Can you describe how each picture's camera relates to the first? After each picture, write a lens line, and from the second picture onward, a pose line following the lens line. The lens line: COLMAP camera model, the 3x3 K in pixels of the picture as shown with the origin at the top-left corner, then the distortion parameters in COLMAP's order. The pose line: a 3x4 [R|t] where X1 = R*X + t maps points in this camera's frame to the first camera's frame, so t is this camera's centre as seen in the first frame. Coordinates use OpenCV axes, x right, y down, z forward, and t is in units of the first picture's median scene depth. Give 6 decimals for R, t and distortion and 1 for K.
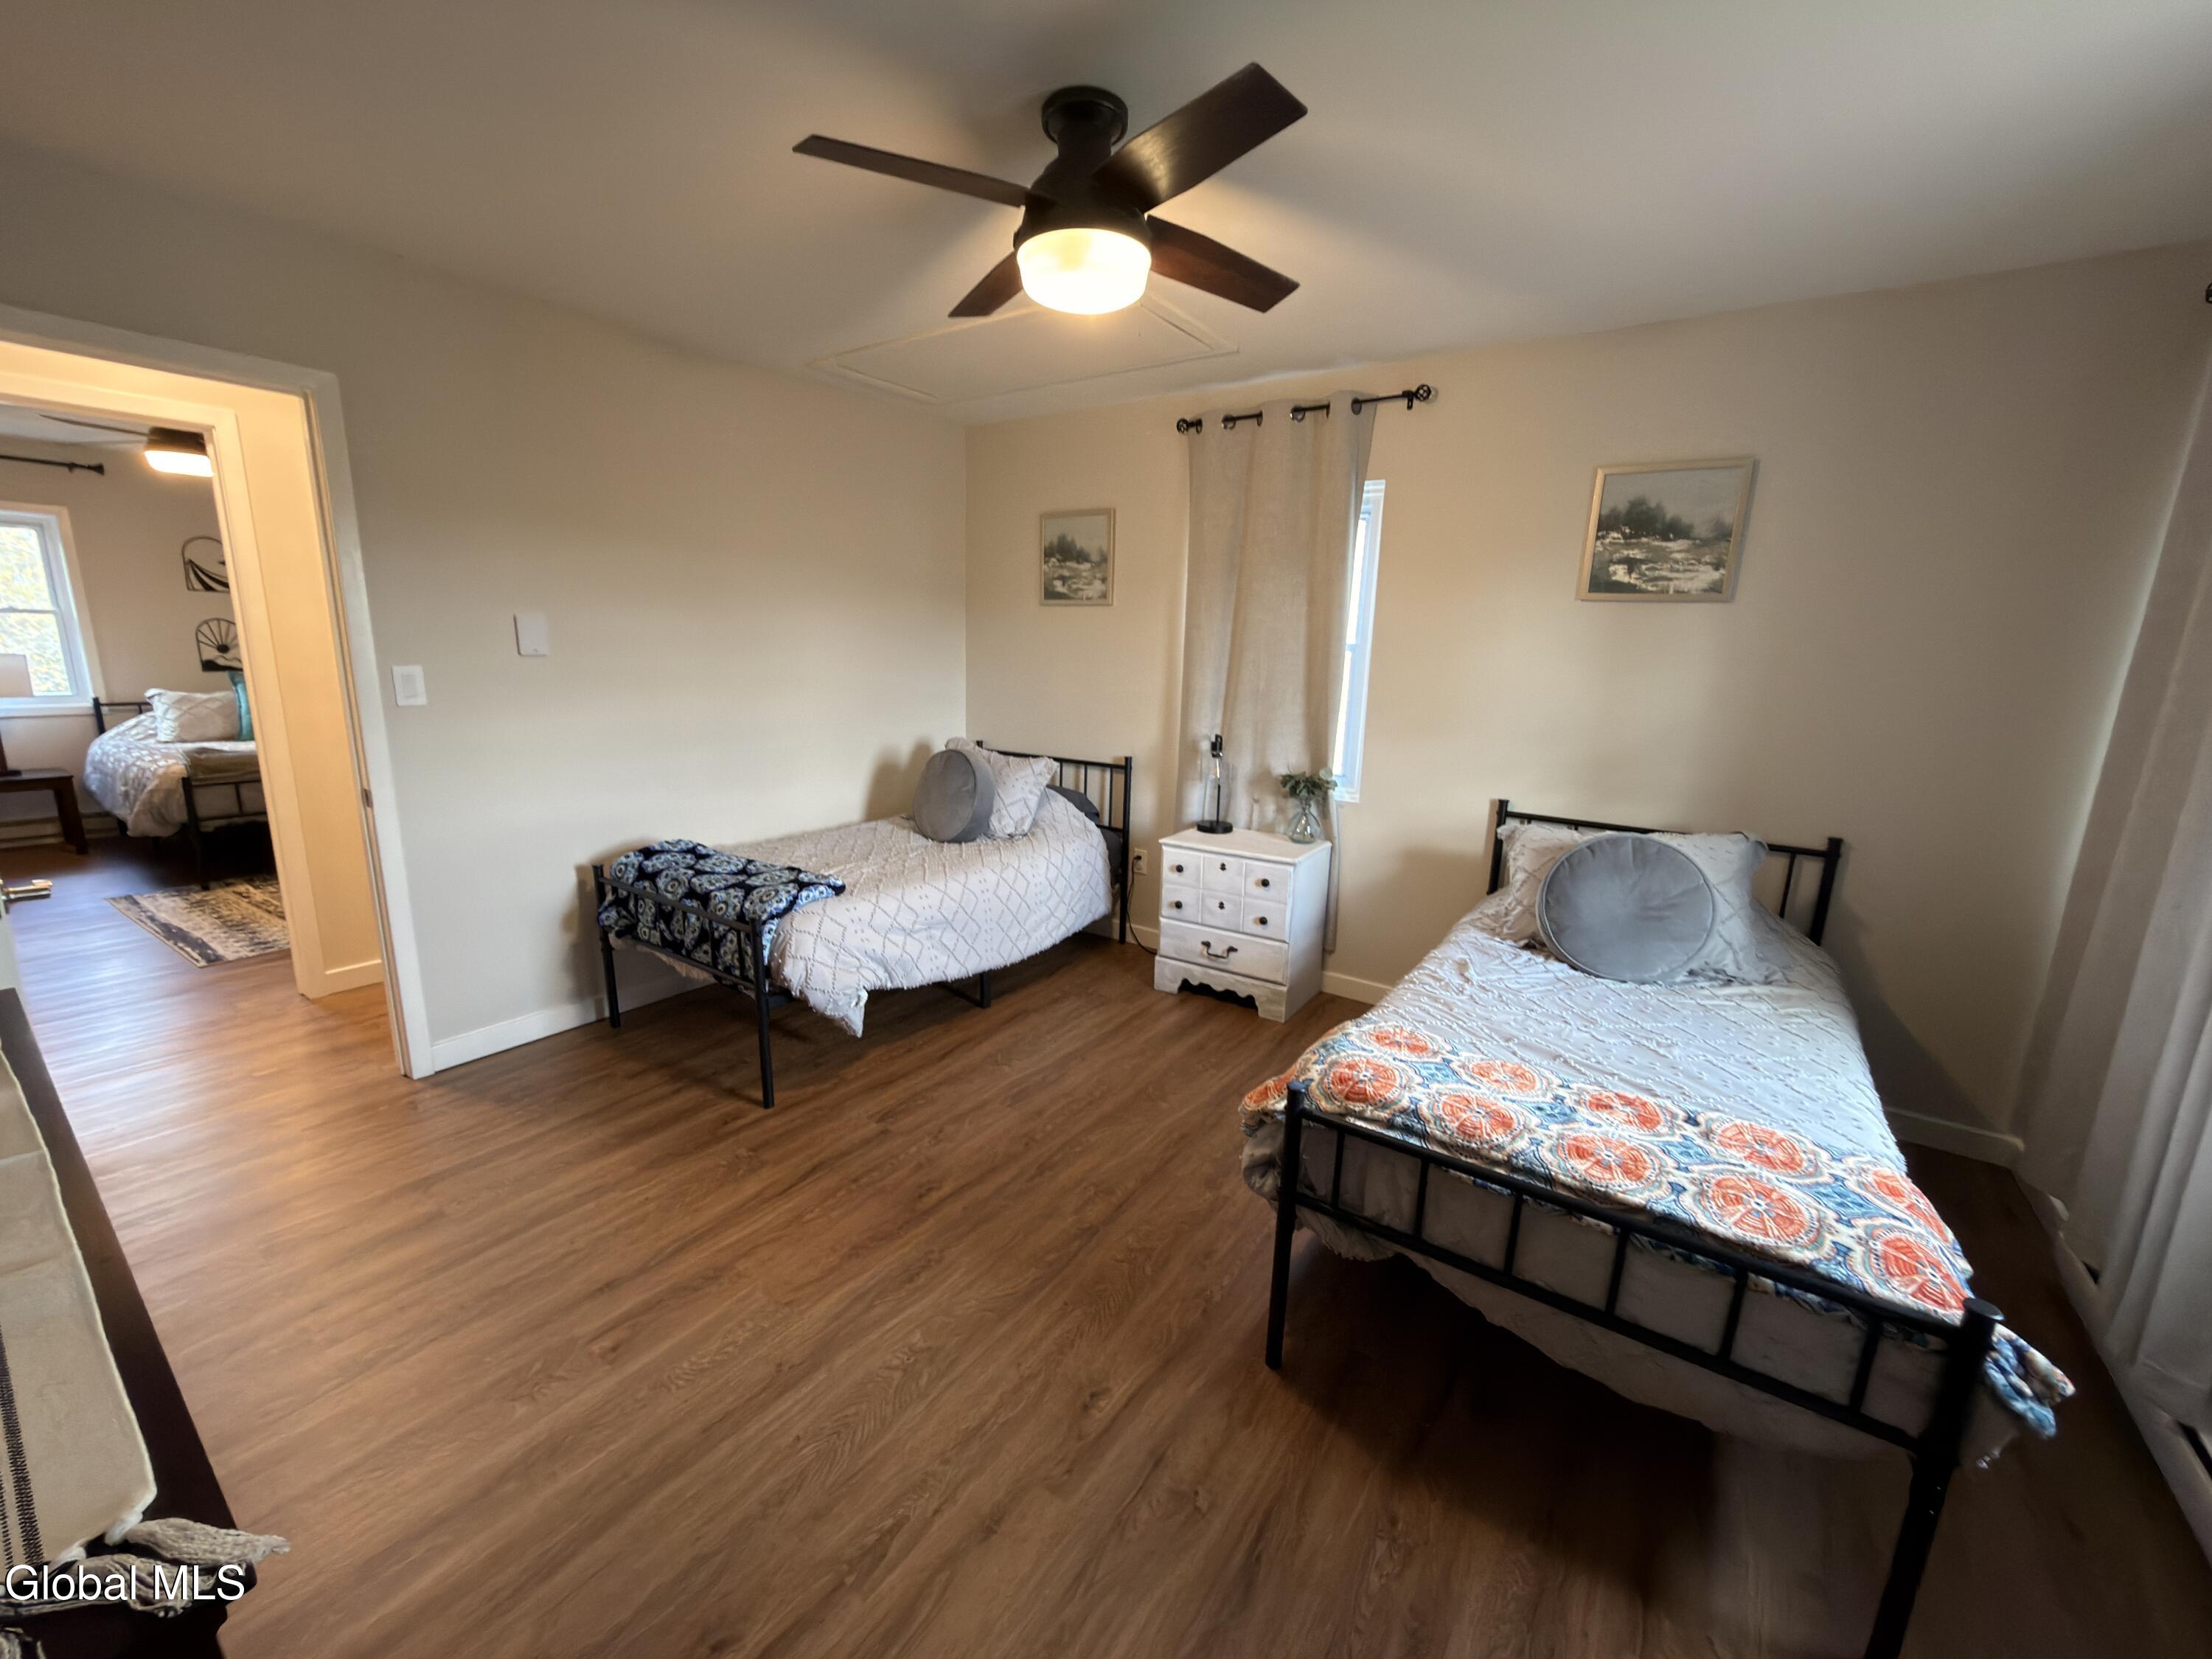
lens RADIAL K [[876.3, 0, 1106.0], [0, 876.3, 829.5], [0, 0, 1]] dist [-0.000417, -0.000138]
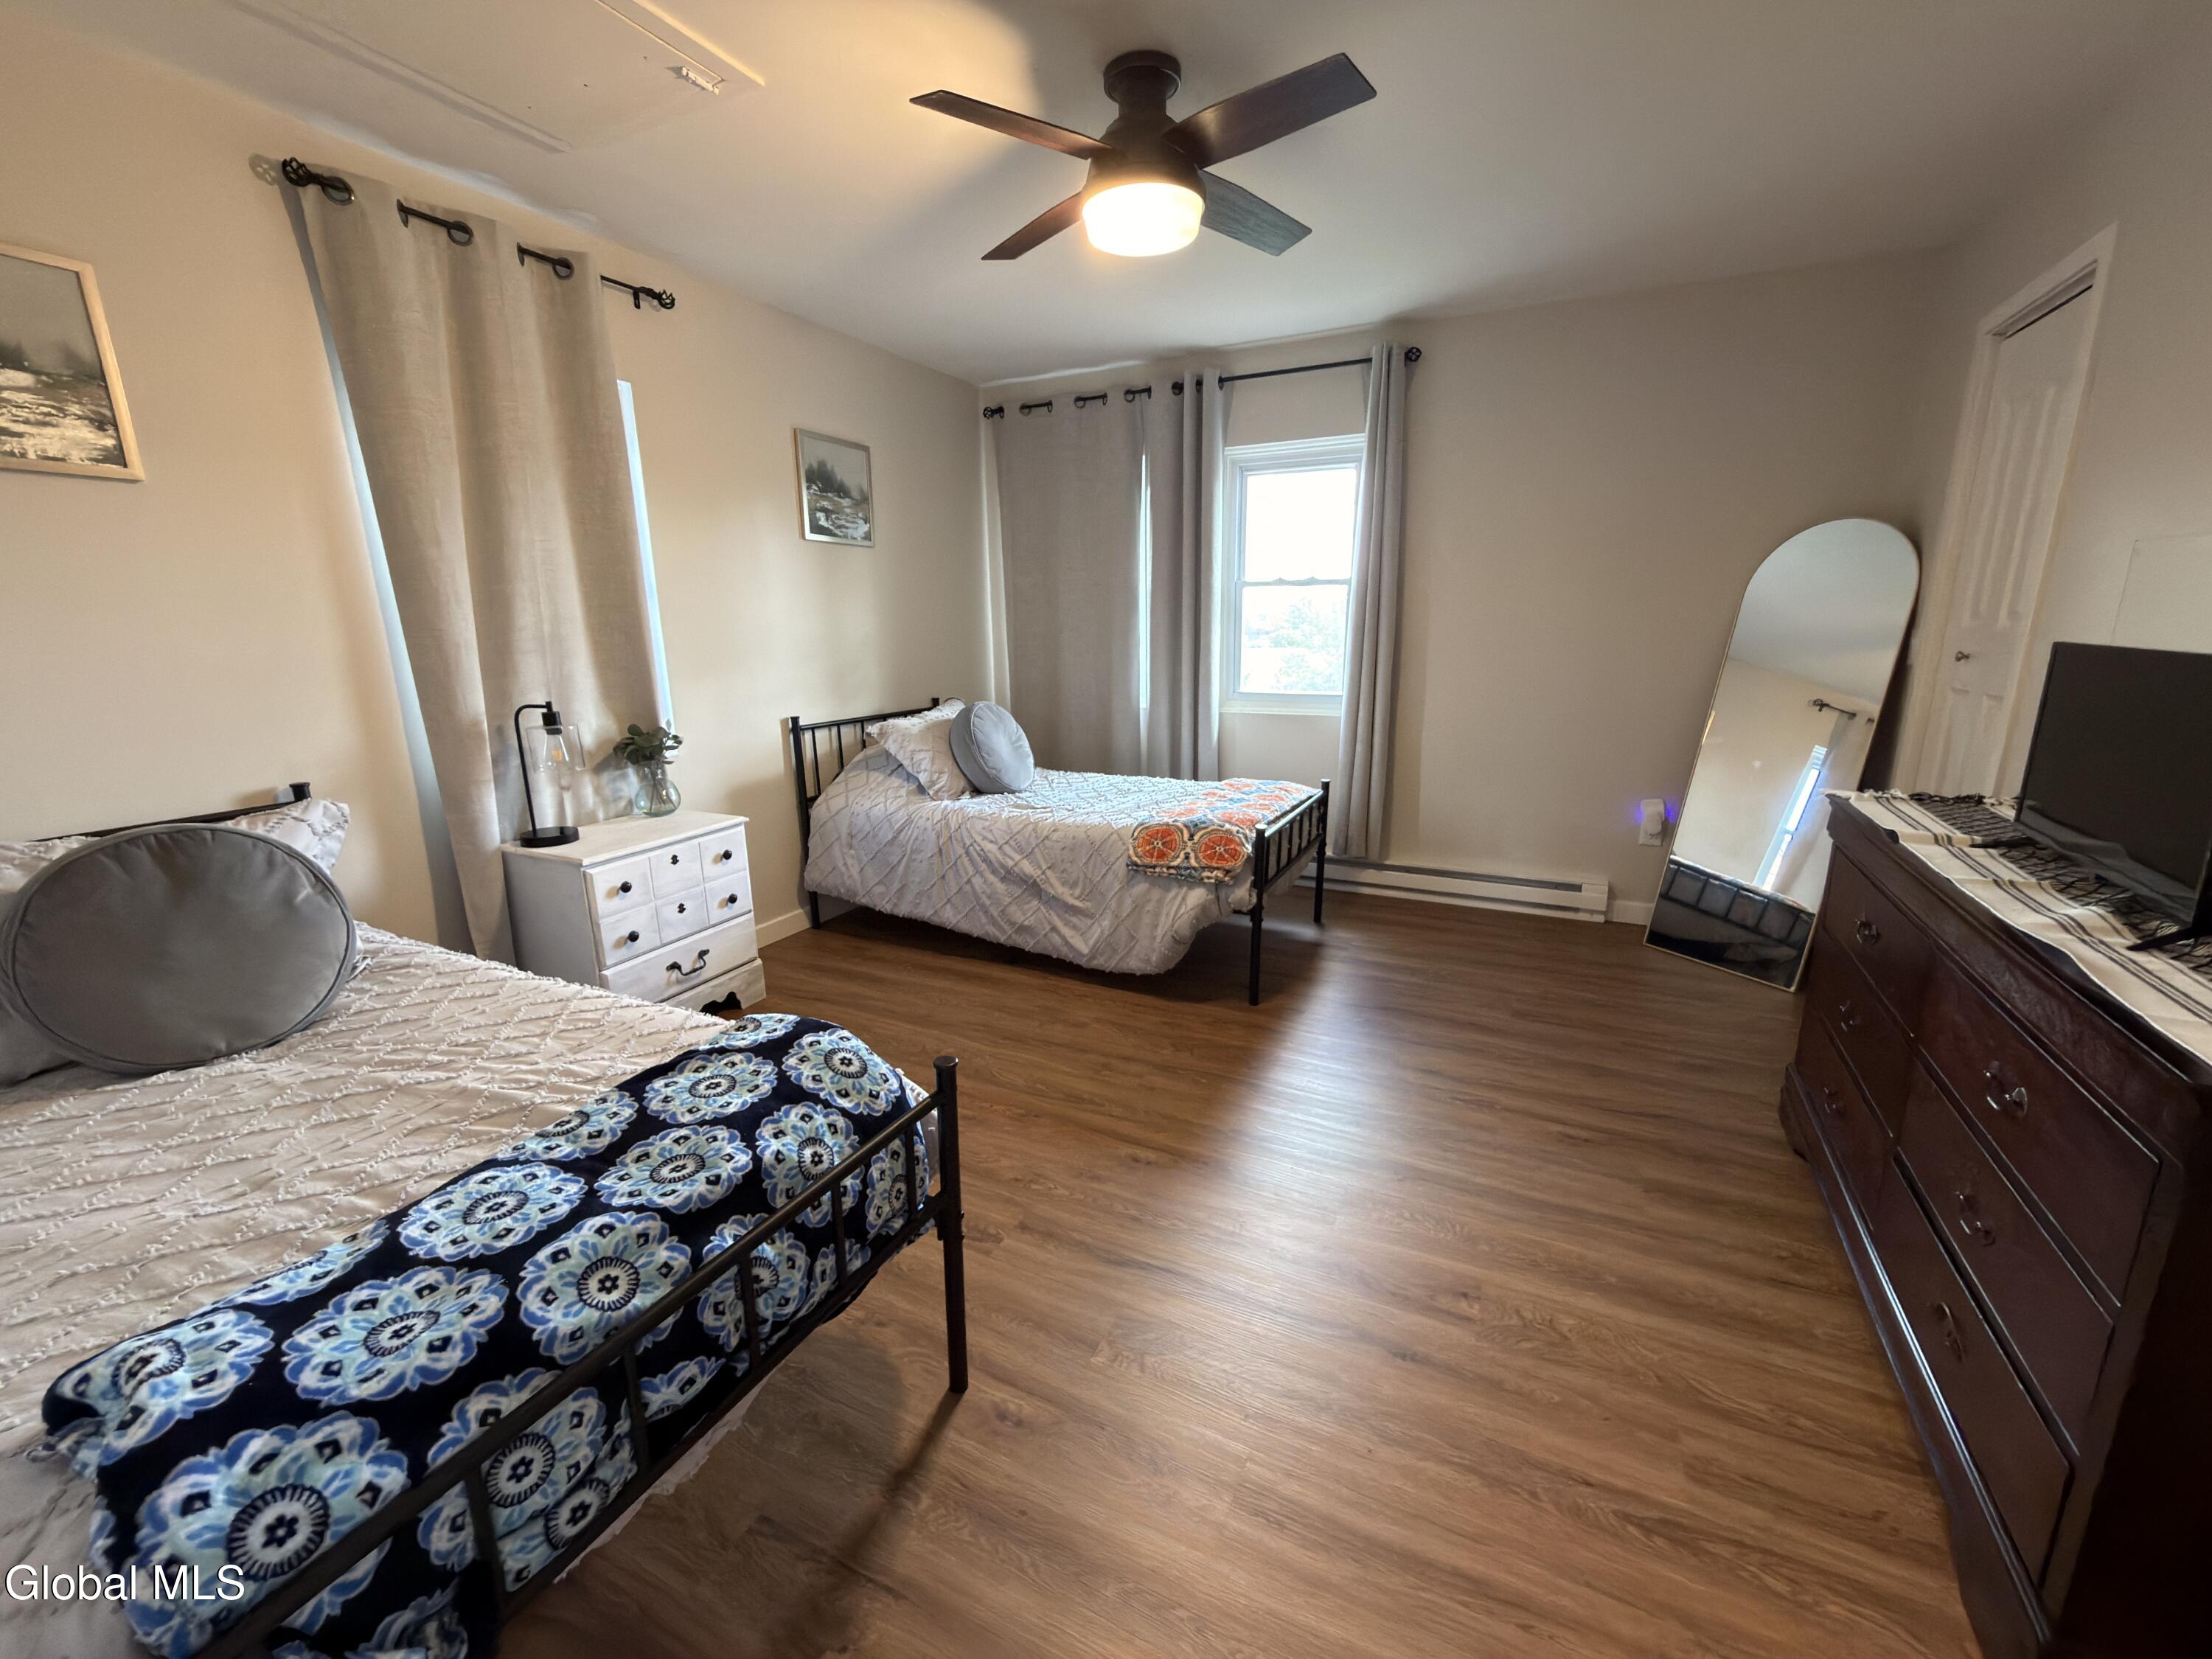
lens RADIAL K [[876.3, 0, 1106.0], [0, 876.3, 829.5], [0, 0, 1]] dist [-0.000417, -0.000138]
pose [[-0.140567, -0.256388, 0.956298, -0.664954], [0.214347, 0.935100, 0.282211, -0.121262], [-0.966590, 0.244649, -0.076488, 0.684208]]
